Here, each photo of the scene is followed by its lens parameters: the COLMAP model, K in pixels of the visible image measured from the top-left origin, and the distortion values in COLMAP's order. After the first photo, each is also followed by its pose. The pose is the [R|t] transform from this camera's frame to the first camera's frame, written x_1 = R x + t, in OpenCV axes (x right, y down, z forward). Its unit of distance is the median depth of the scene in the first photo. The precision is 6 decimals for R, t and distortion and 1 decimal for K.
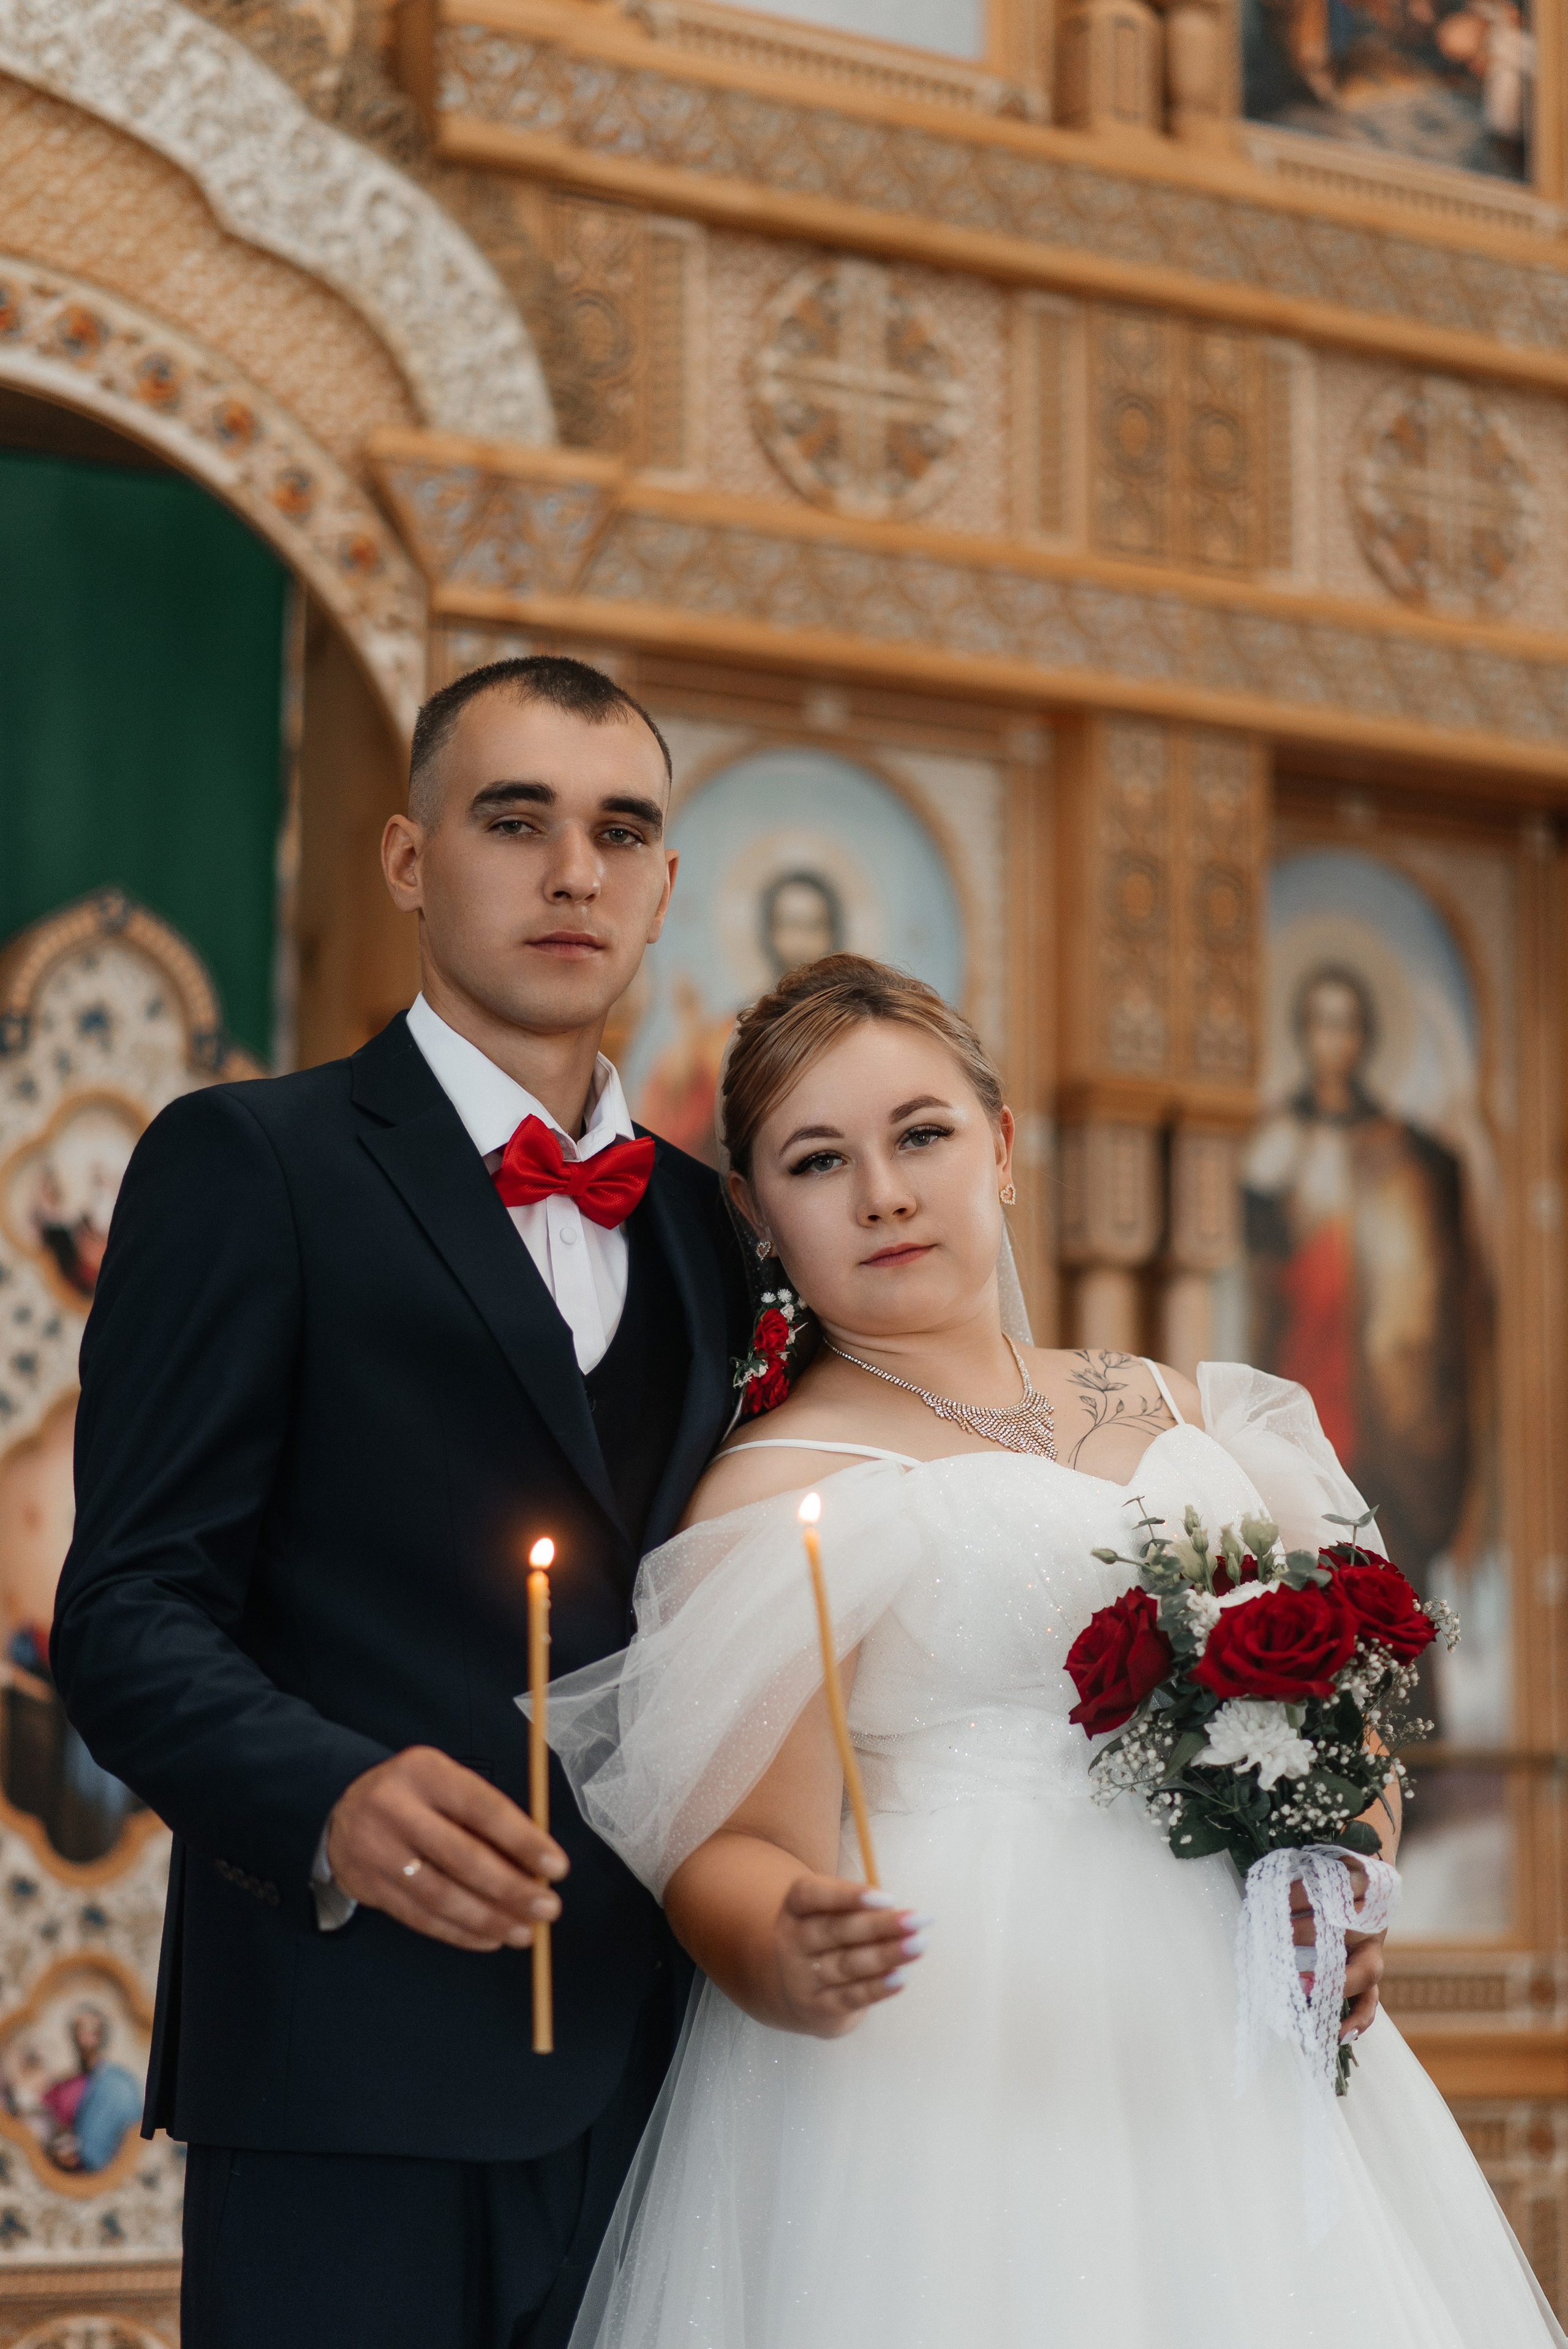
lens RADIAL K [[5596.5, 0, 769.2], [0, 5596.5, 1183.1], [0, 0, 1]] dist [-0.011373, 0.801058]
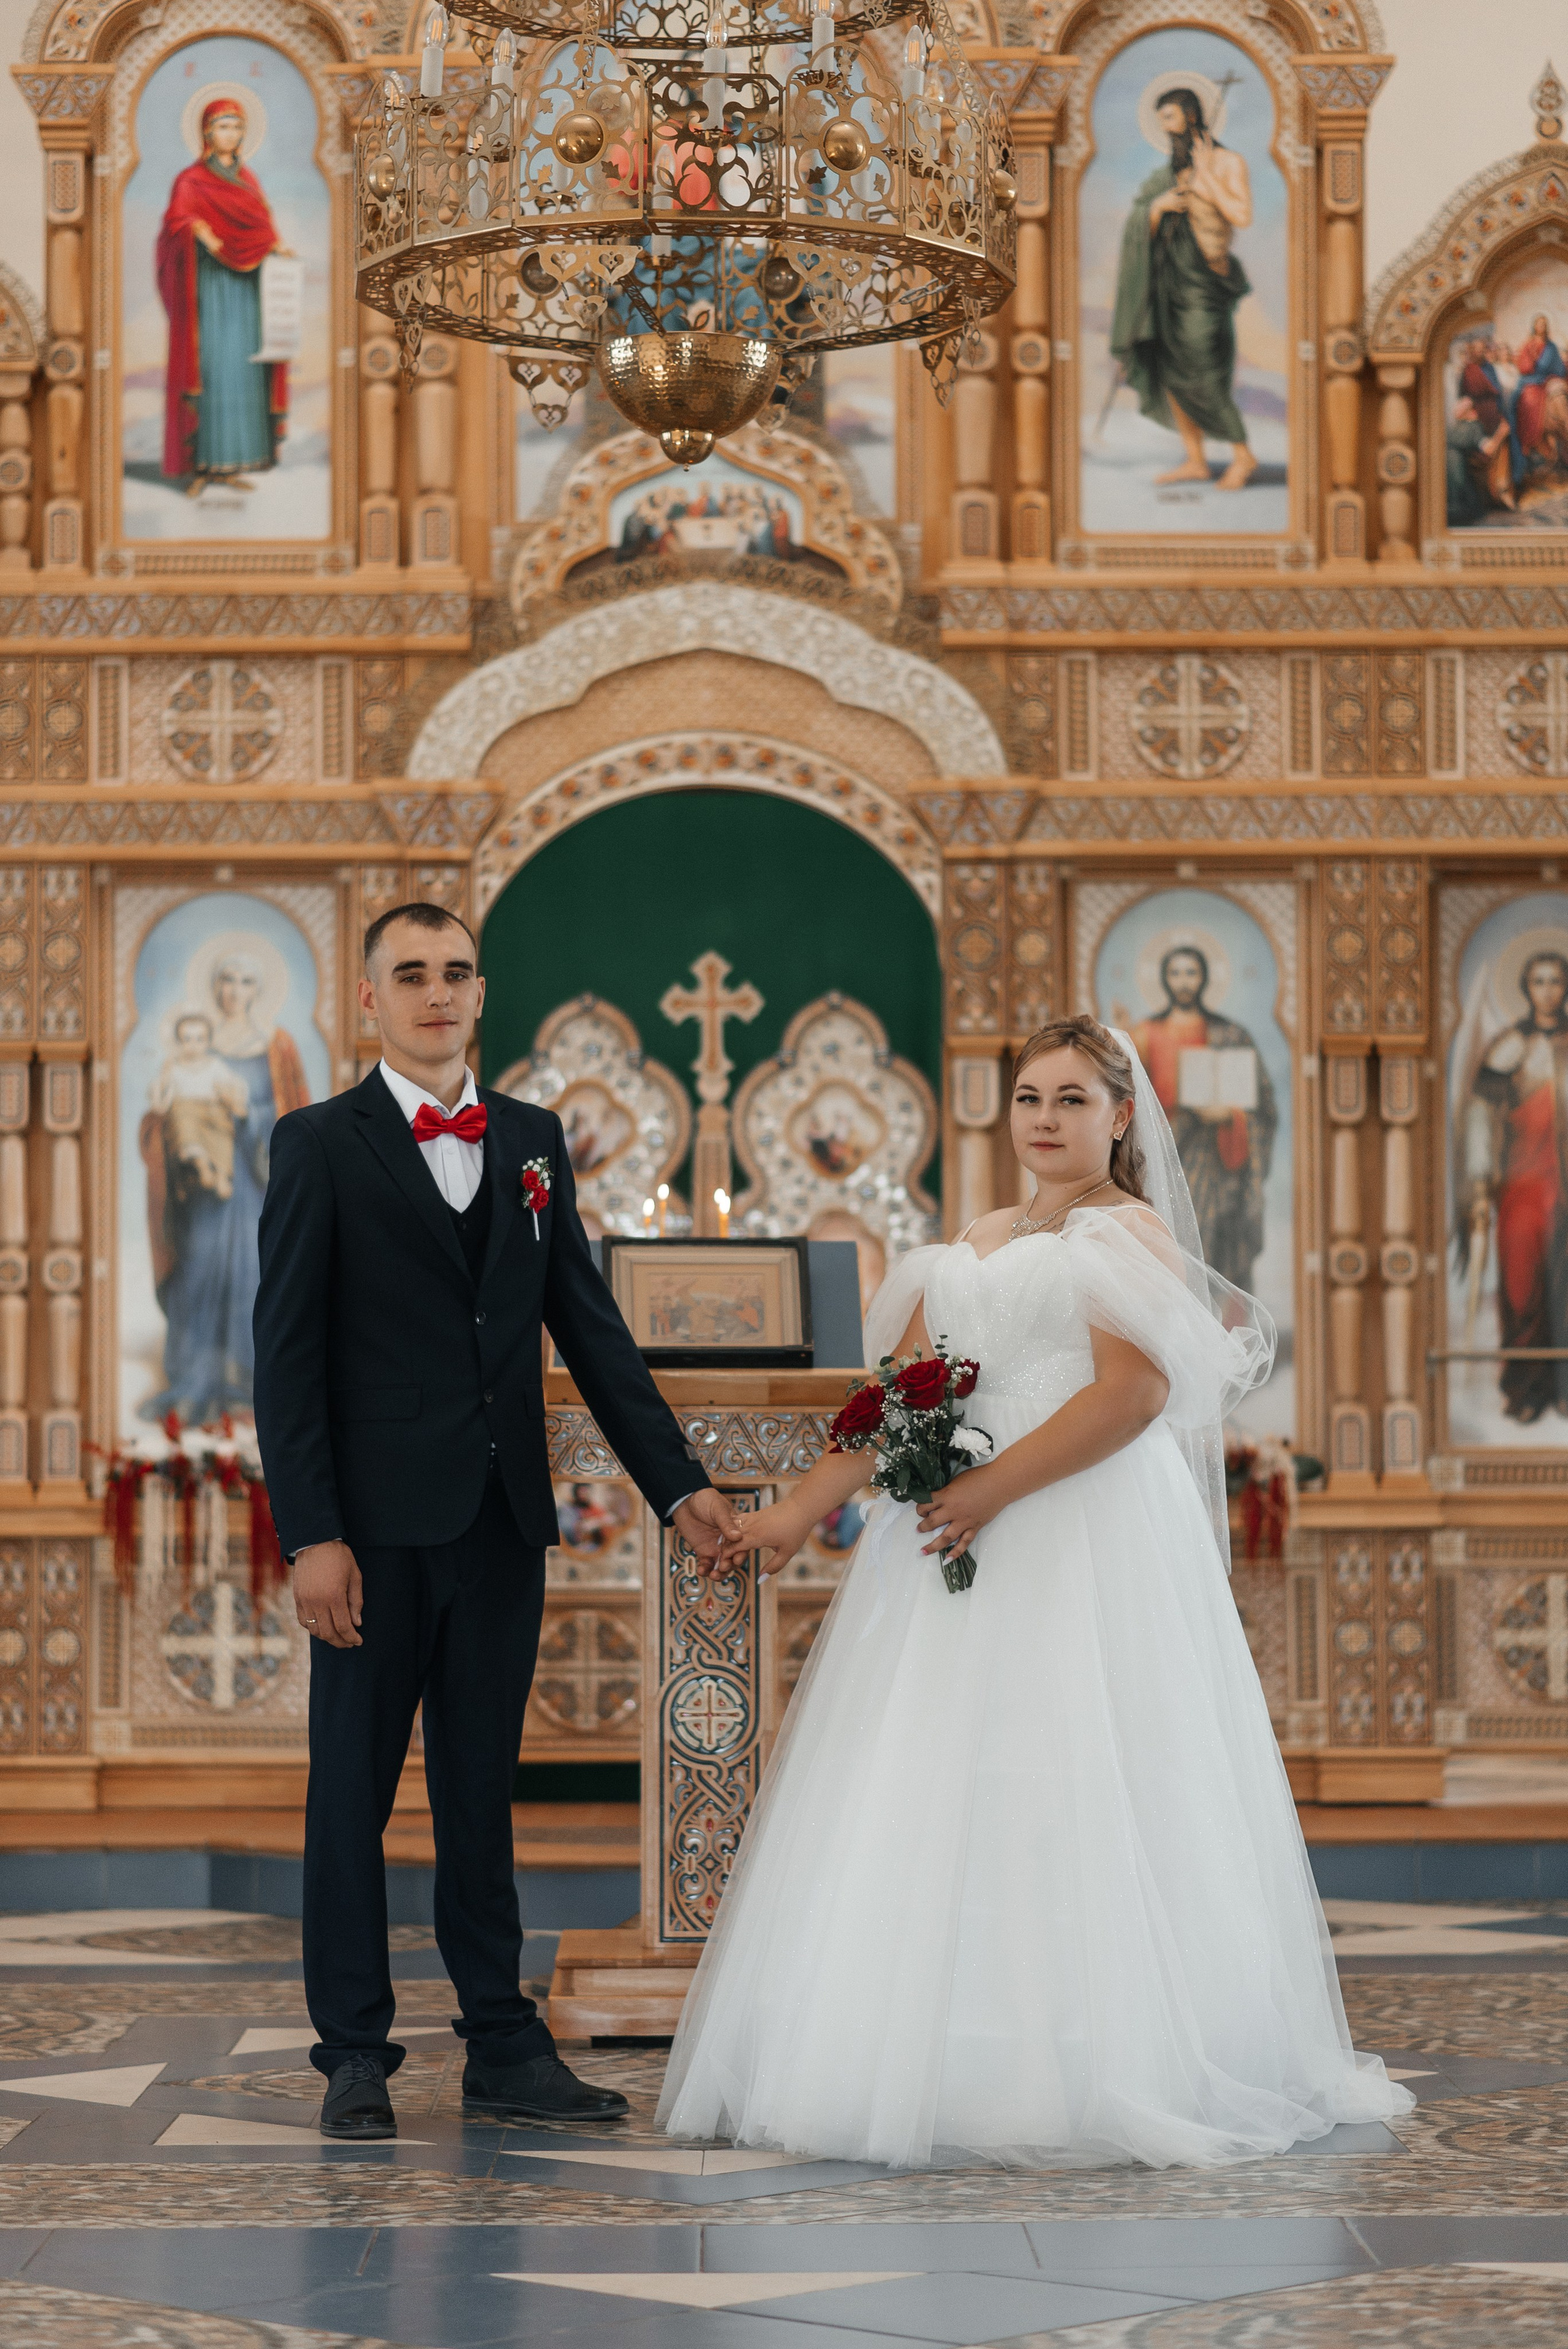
lens RADIAL K [[5539.1, 0, 784.9], [0, 5539.1, 1575.8], [0, 0, 1]] dist [0.044676, -0.802417]
pose [[0.828490, 0.009358, -0.559926, 1.081873], [0.074972, 0.989006, 0.127460, -0.101222], [0.554963, -0.147578, 0.818680, -0.853826]]
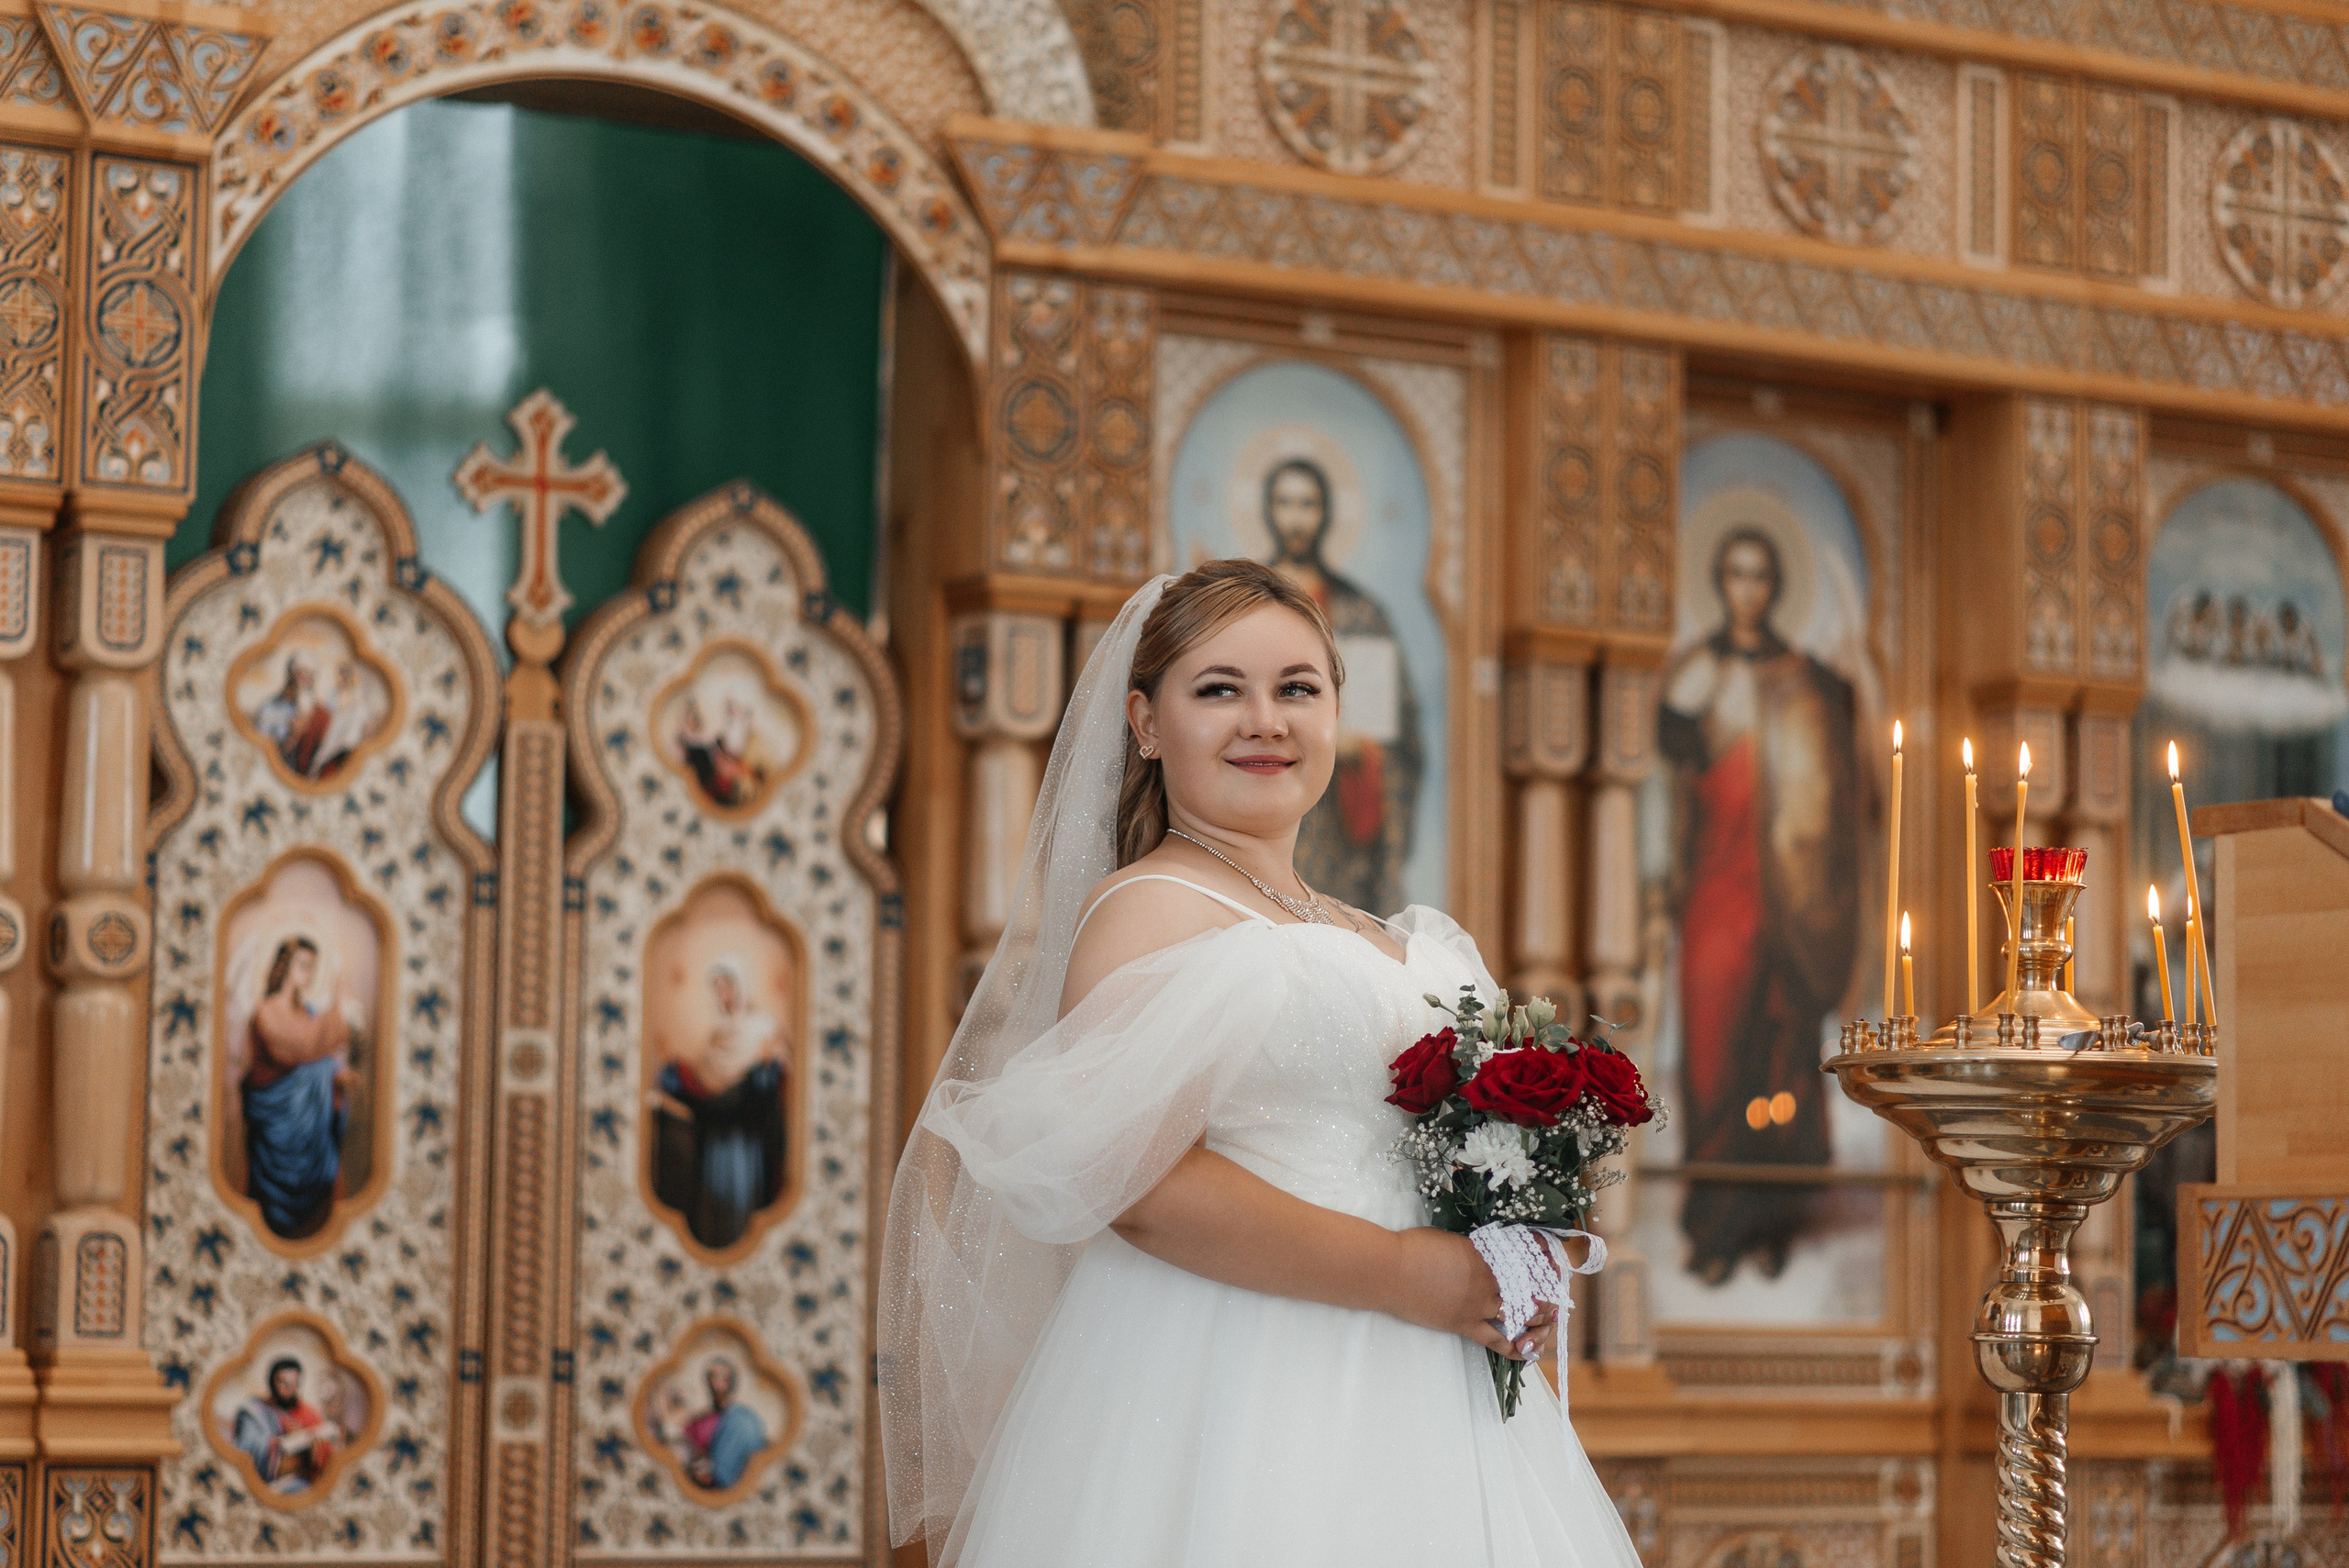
lens RADIAL K [[5538.9, 0, 1174.5], [0, 5538.9, 784.0], [0, 0, 1]] dist [0.044676, -0.802417]
pose [[0.998786, 0.006266, -0.048862, 0.039983], [-0.004817, 0.999547, 0.029722, -0.020717], [0.049026, -0.029451, 0.998363, -0.236099]]
